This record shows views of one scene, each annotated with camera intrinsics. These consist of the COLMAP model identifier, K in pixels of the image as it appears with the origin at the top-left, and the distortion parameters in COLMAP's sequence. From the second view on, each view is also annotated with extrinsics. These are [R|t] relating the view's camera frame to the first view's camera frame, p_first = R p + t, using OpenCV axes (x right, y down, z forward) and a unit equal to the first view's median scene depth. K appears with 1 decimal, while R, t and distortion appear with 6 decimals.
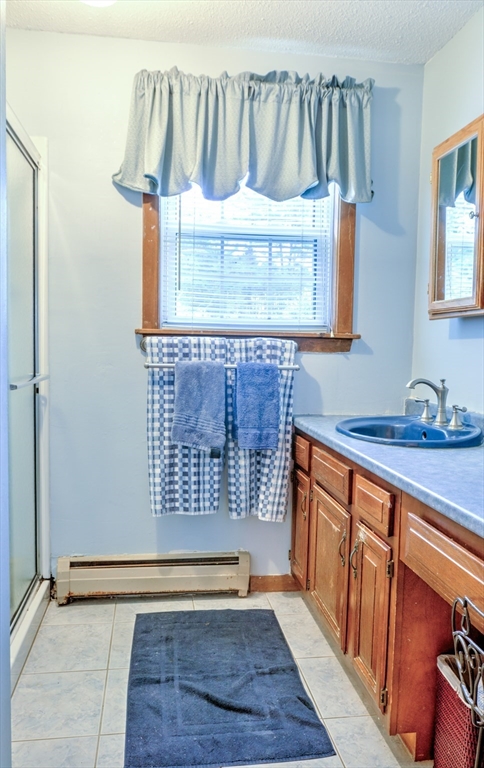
lens RADIAL K [[587.8, 0, 241.2], [0, 587.8, 383.5], [0, 0, 1]] dist [-0.013378, 0.000567]
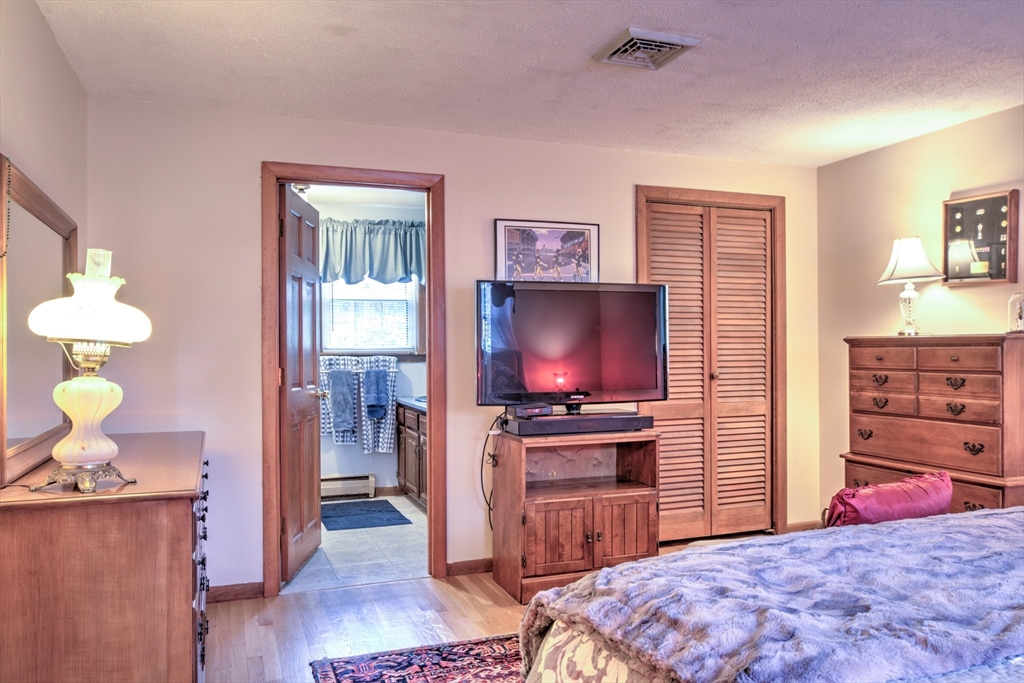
lens RADIAL K [[758.5, 0, 518.0], [0, 758.5, 345.9], [0, 0, 1]] dist [-0.026904, 0.024186]
pose [[0.975741, -0.023834, 0.217628, -0.057831], [0.037995, 0.997407, -0.061117, 0.057549], [-0.215607, 0.067903, 0.974116, -1.513962]]
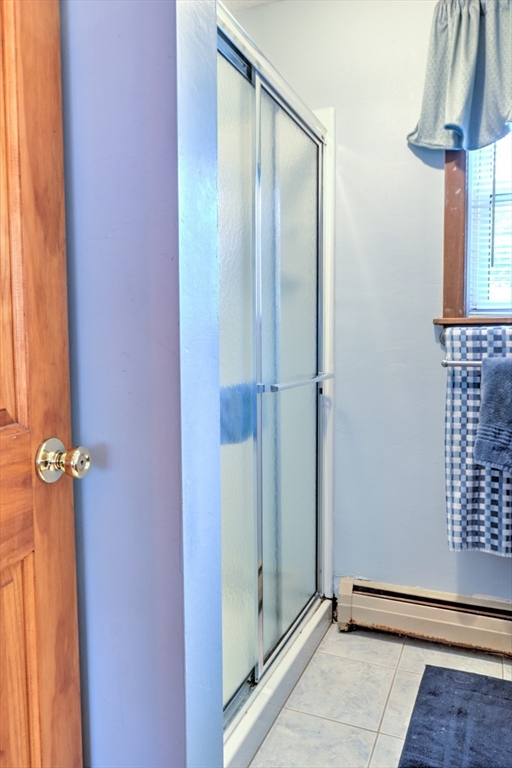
lens RADIAL K [[568.9, 0, 256.9], [0, 568.9, 382.6], [0, 0, 1]] dist [-0.026904, 0.024186]
pose [[0.847823, 0.019188, -0.529932, 0.032834], [-0.013958, 0.999806, 0.013870, -0.011193], [0.530095, -0.004363, 0.847927, 0.197972]]
